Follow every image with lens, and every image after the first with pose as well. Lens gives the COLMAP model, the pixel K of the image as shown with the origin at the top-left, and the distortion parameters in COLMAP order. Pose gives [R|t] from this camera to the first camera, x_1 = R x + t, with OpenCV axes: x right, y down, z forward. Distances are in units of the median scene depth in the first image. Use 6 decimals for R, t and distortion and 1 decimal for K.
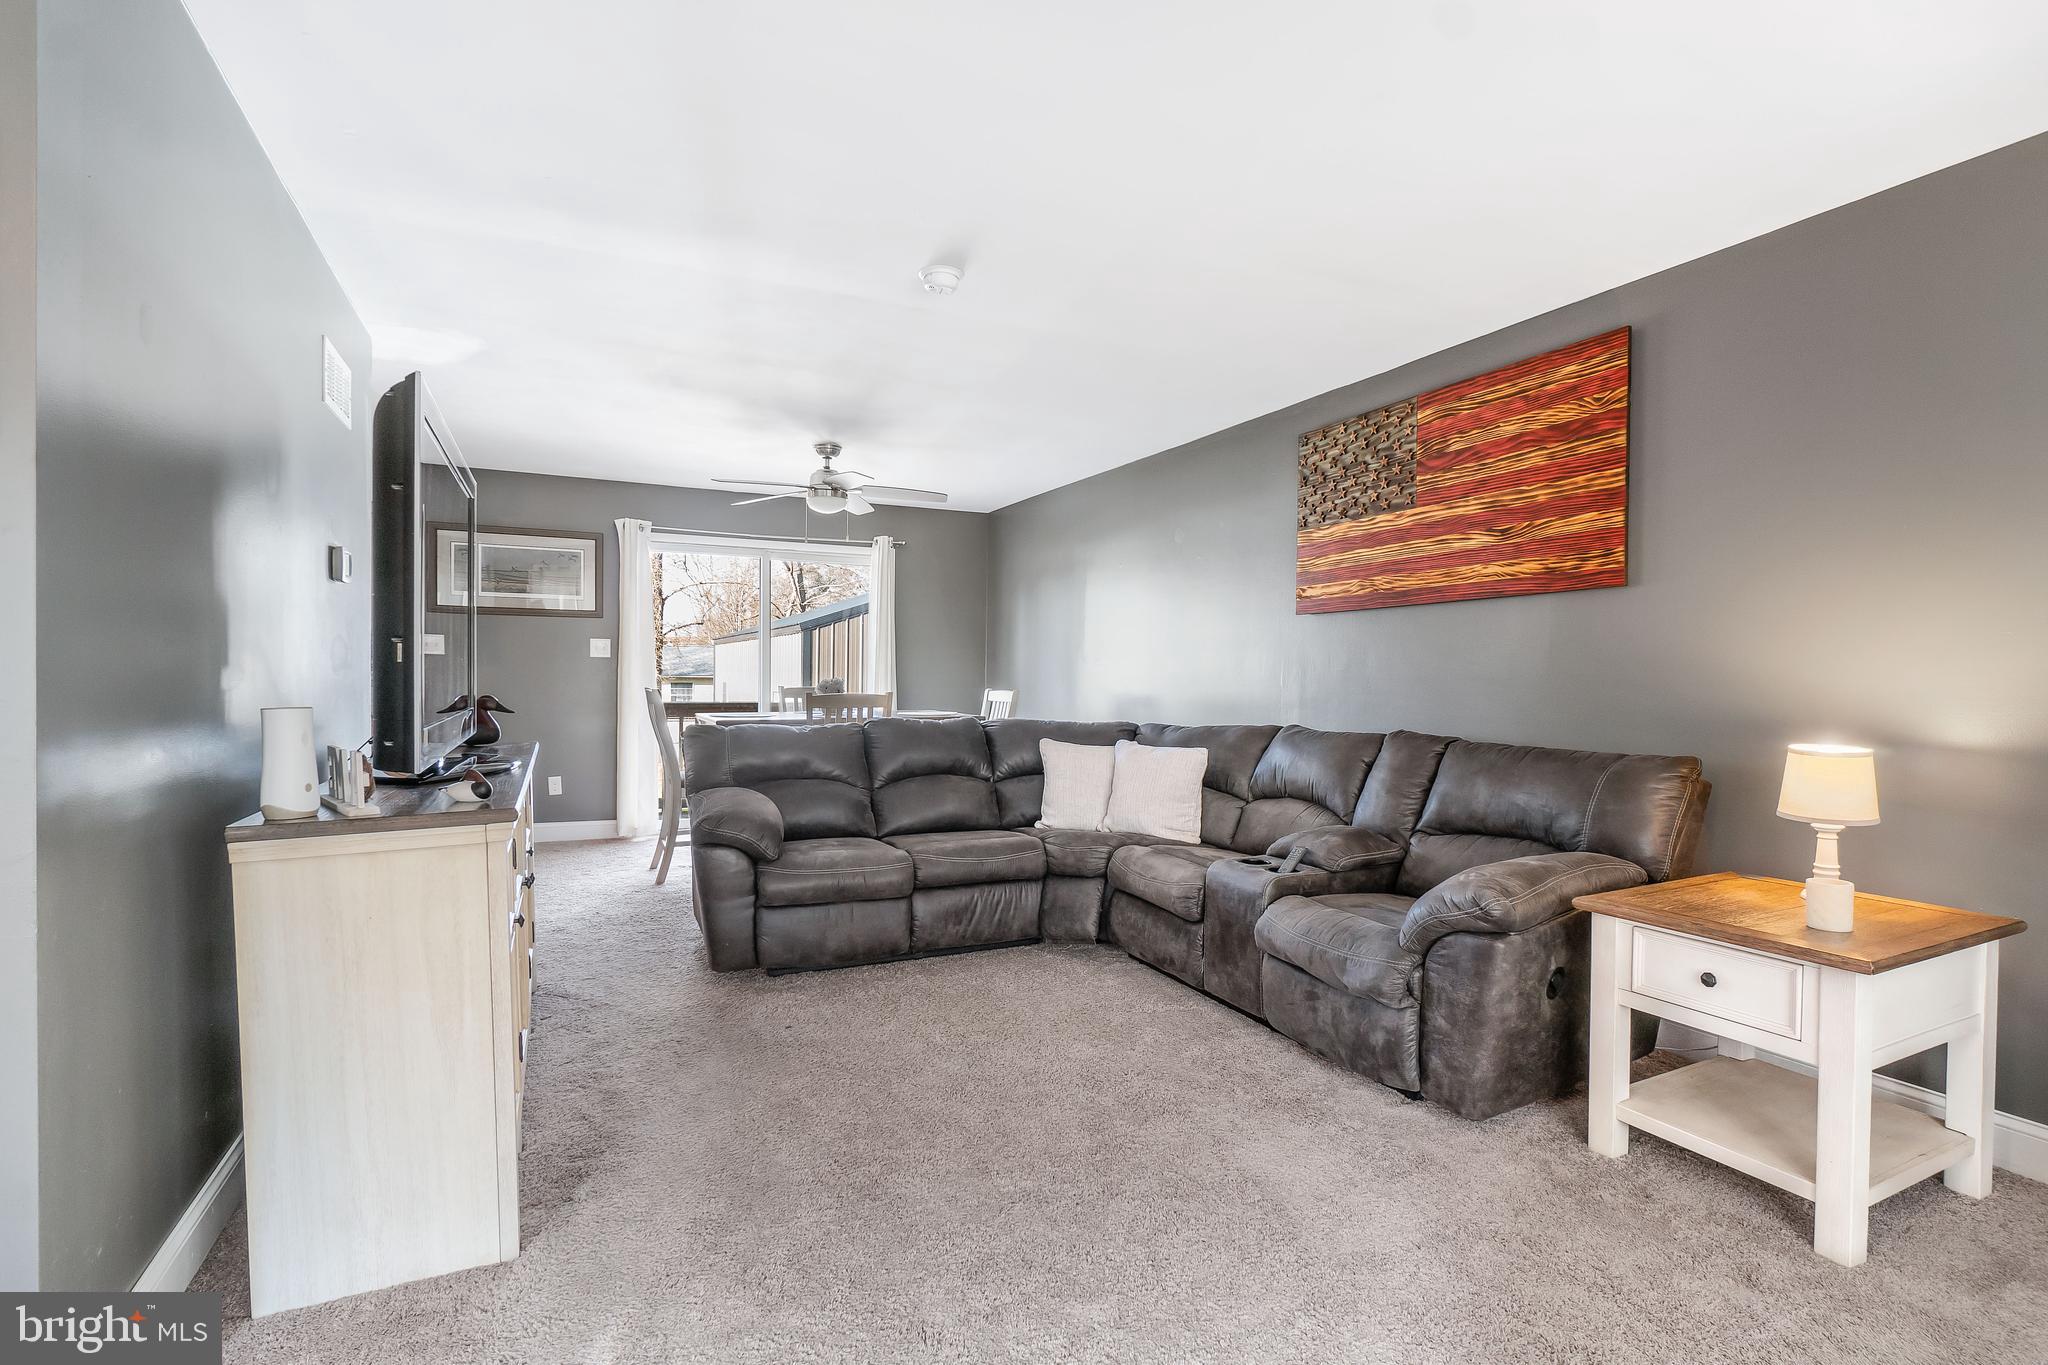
lens RADIAL K [[950.9, 0, 1024.0], [0, 950.9, 682.5], [0, 0, 1]] dist [-0.002946, -0.000384]
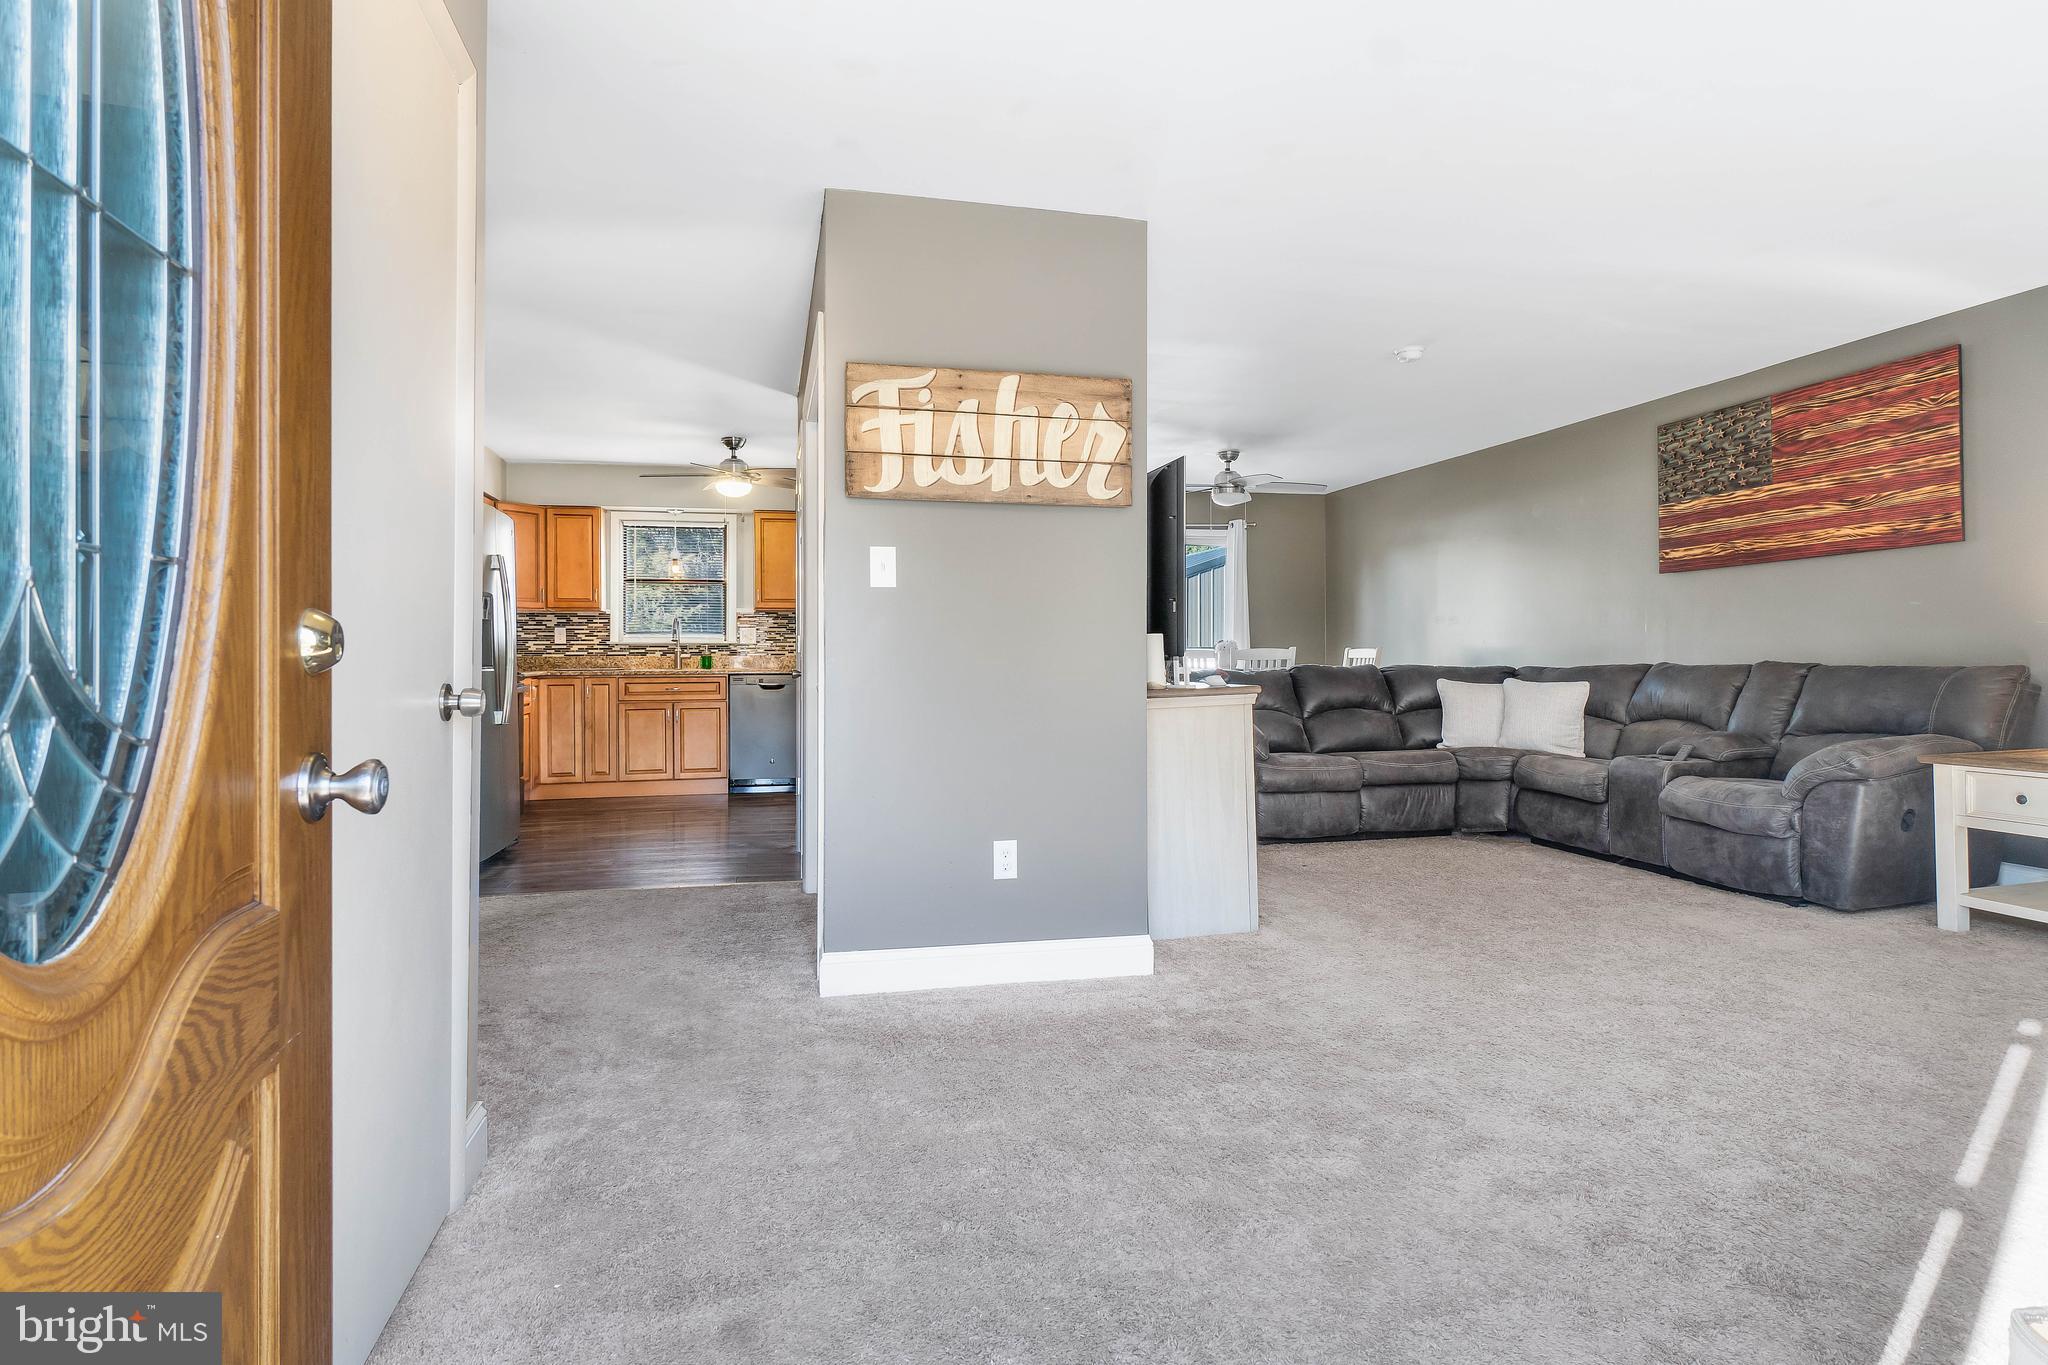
lens RADIAL K [[1037.5, 0, 1021.6], [0, 1037.5, 641.3], [0, 0, 1]] dist [0.001483, 0.002065]
pose [[0.977631, -0.020880, -0.209291, -0.293794], [0.015678, 0.999526, -0.026485, 0.046879], [0.209744, 0.022611, 0.977495, -0.582683]]
